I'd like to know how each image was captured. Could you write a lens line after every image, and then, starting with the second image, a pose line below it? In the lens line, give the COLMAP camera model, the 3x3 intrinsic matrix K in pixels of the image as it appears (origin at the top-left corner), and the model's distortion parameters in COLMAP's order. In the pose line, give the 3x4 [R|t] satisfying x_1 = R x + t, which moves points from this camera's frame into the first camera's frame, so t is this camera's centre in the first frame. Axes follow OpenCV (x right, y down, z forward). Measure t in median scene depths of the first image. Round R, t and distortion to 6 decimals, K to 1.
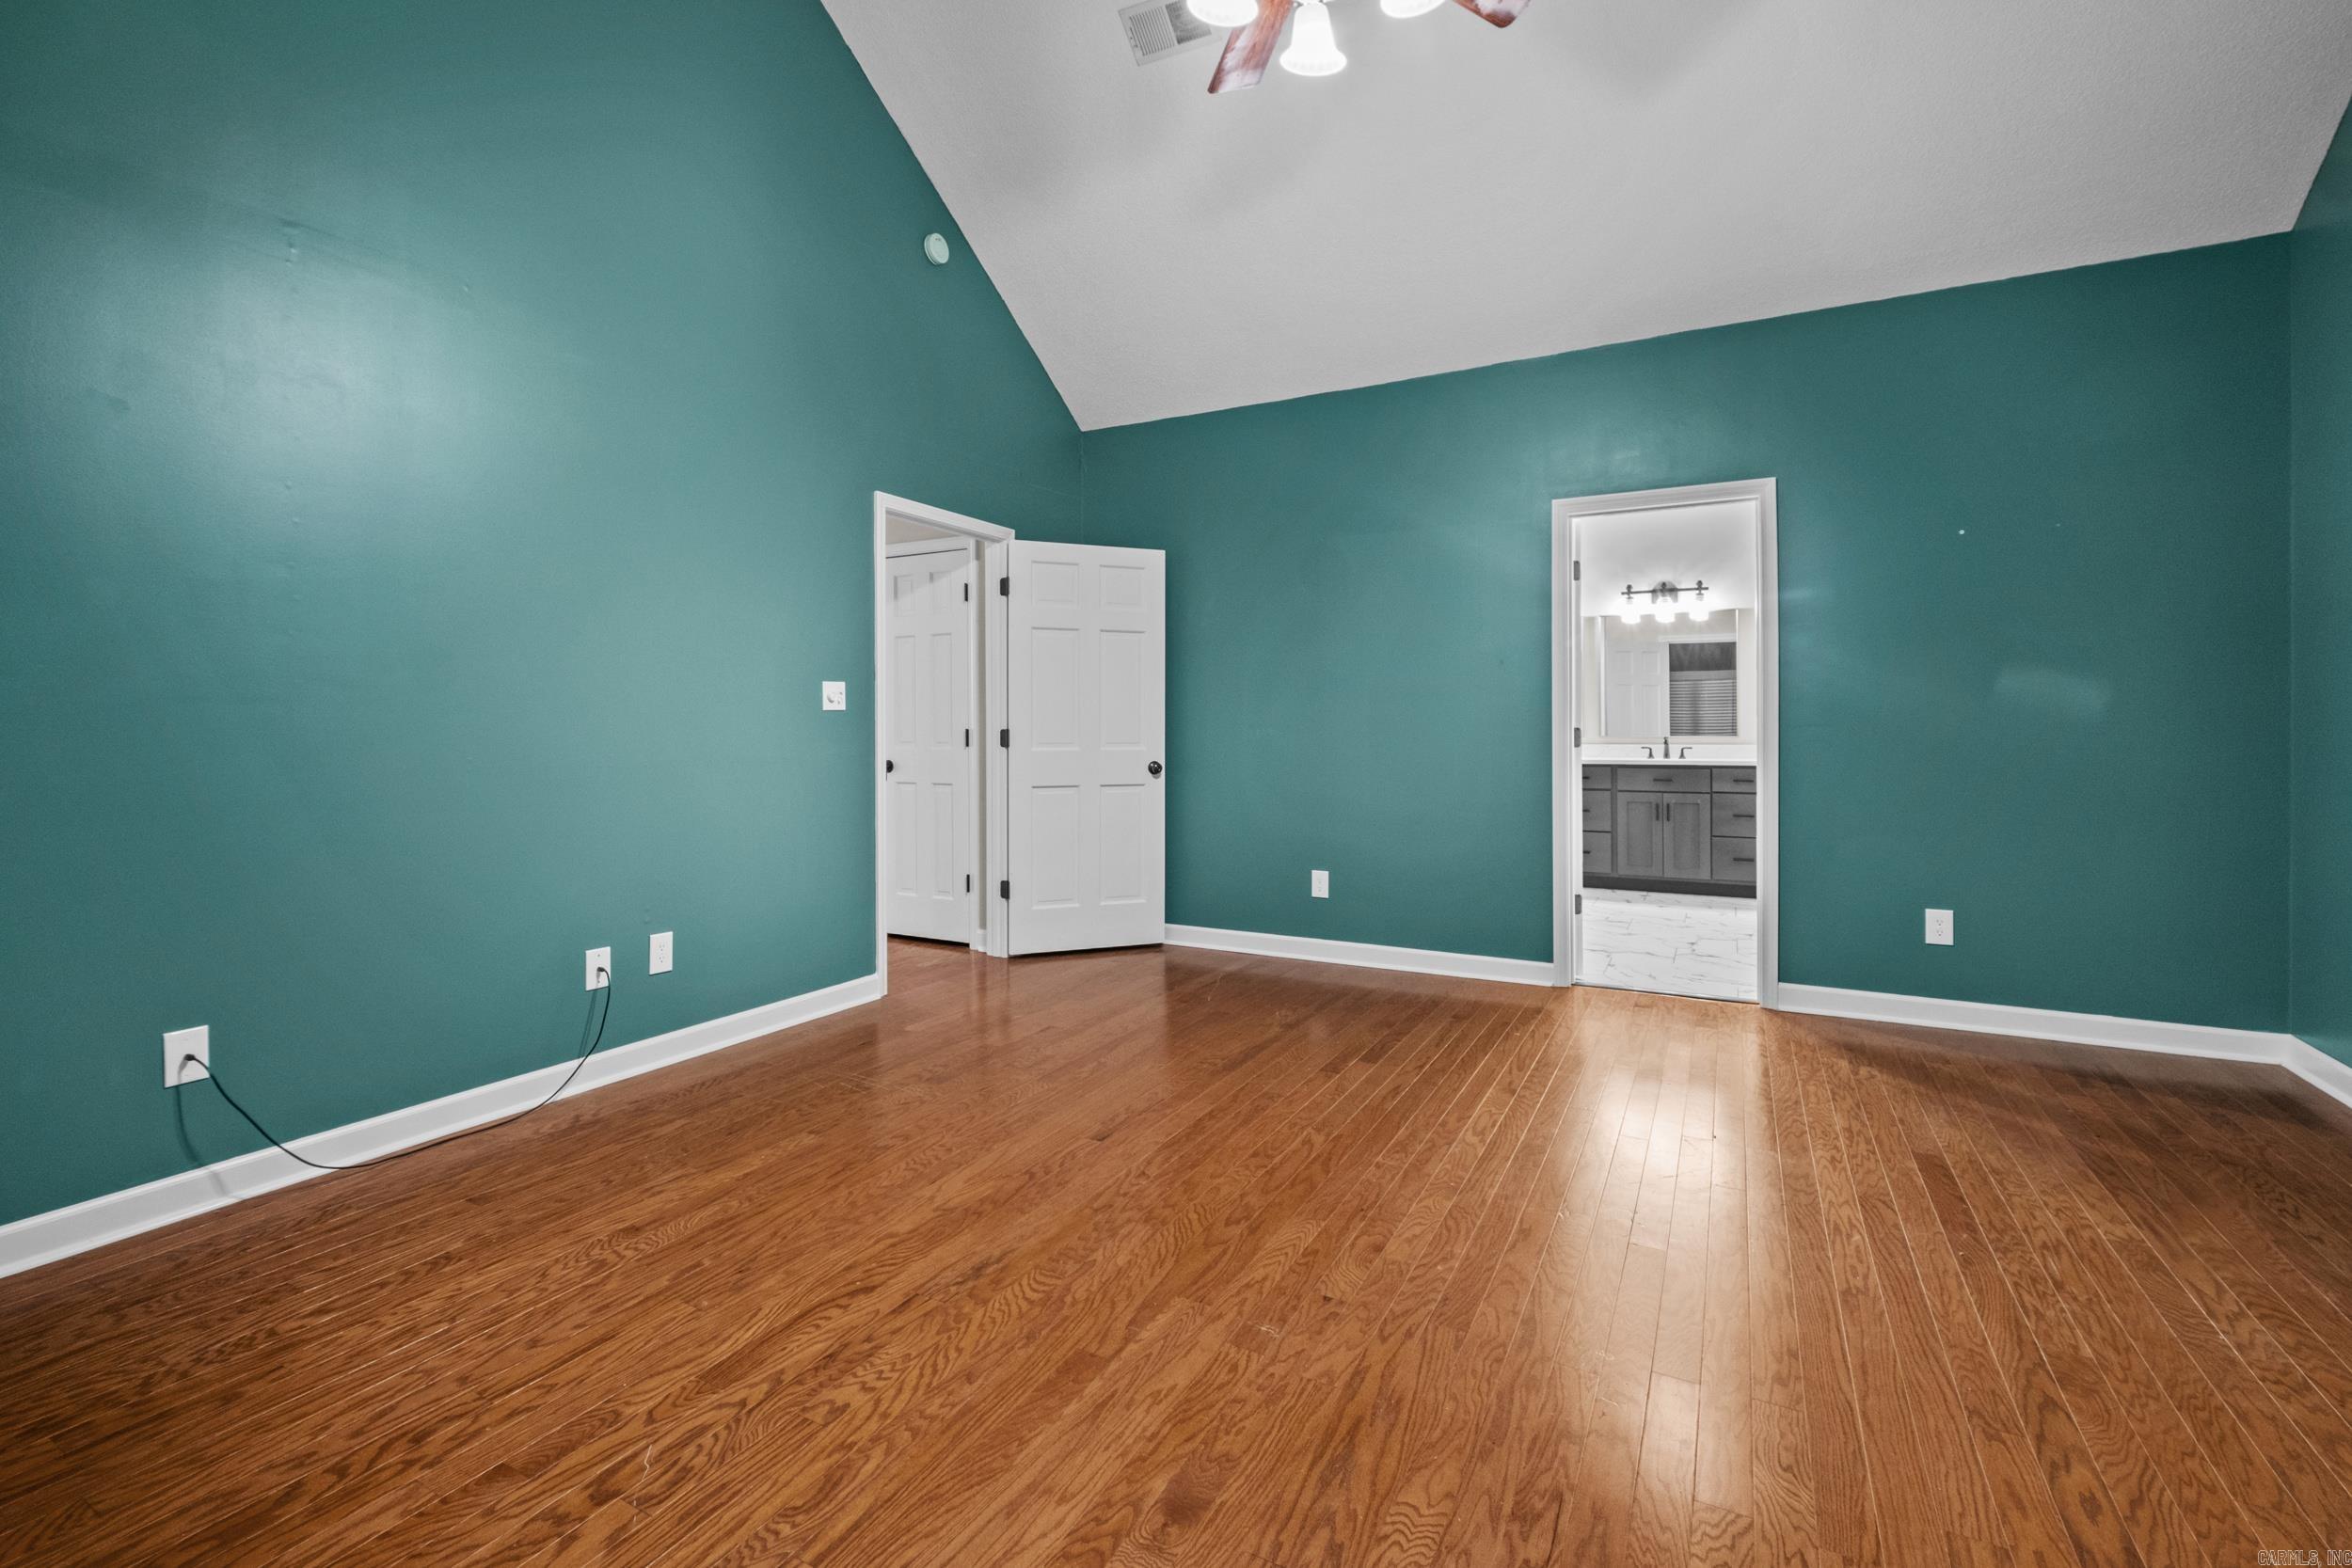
lens RADIAL K [[1030.6, 0, 1176.7], [0, 1030.6, 769.2], [0, 0, 1]] dist [-0.007969, -0.000268]
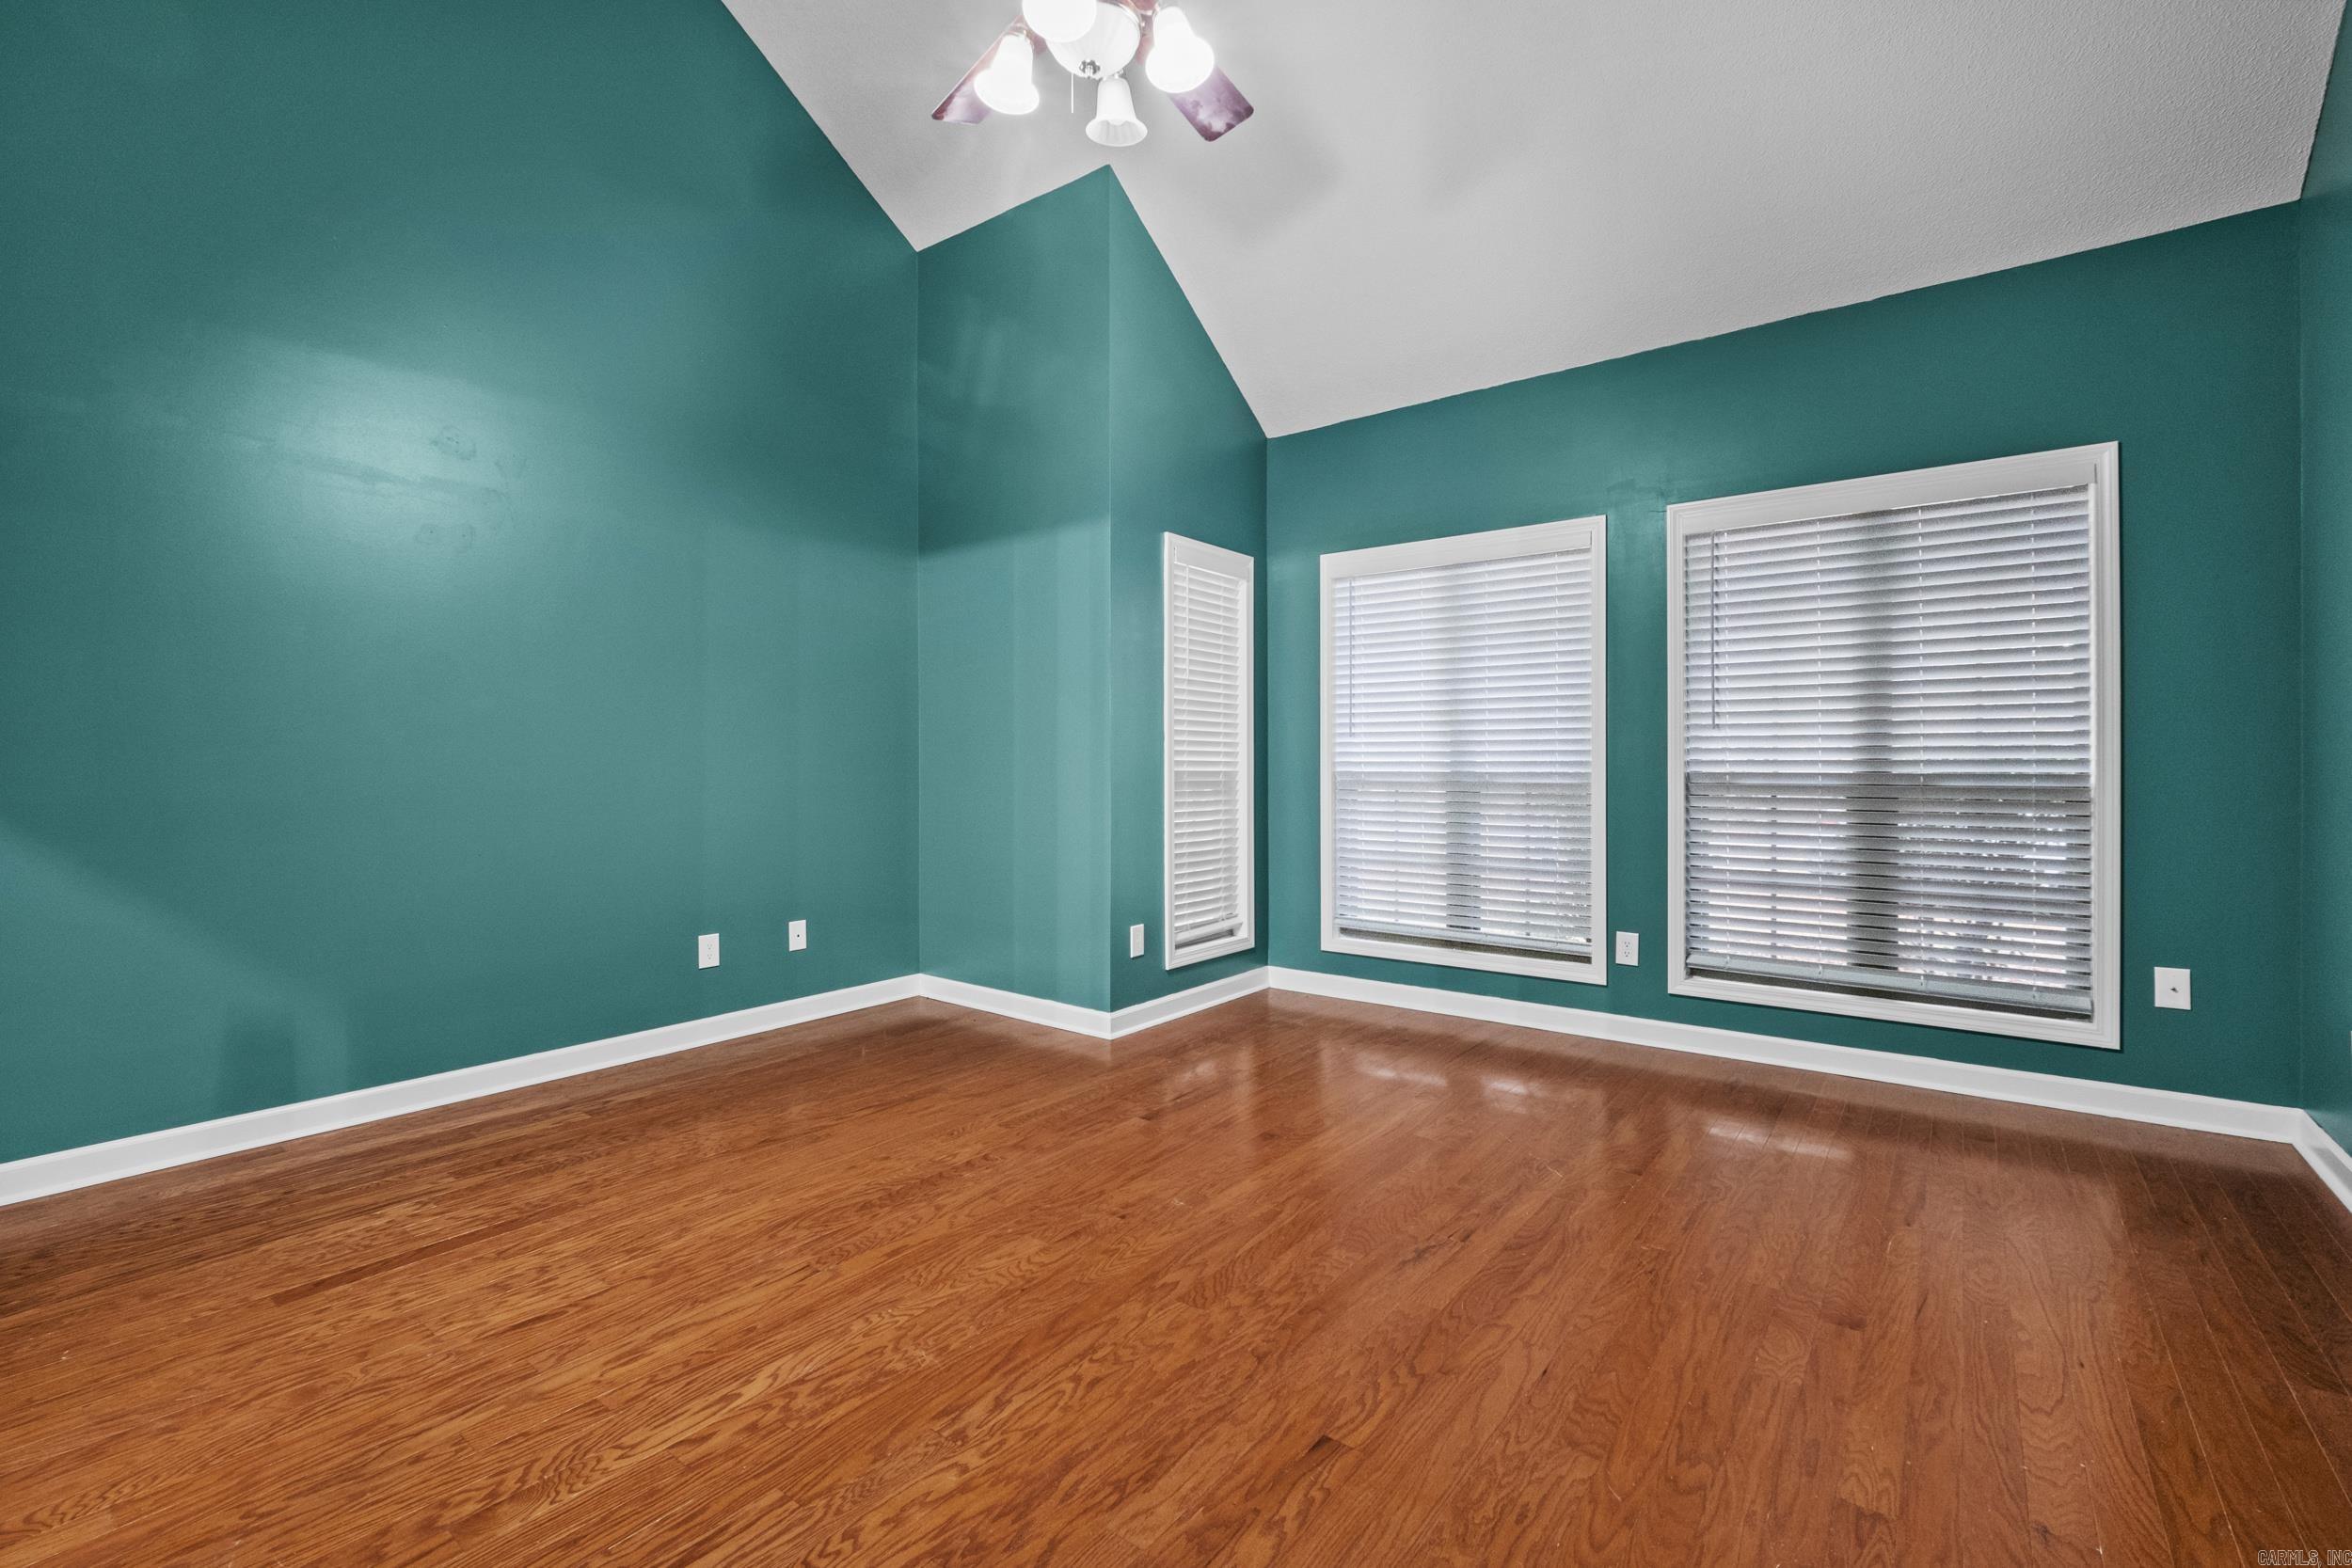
lens RADIAL K [[1030.6, 0, 1174.6], [0, 1030.6, 771.3], [0, 0, 1]] dist [-0.007969, -0.000268]
pose [[-0.988182, 0.006688, 0.153136, -0.097106], [0.013677, 0.998910, 0.044632, -0.071073], [-0.152671, 0.046199, -0.987197, 1.902412]]
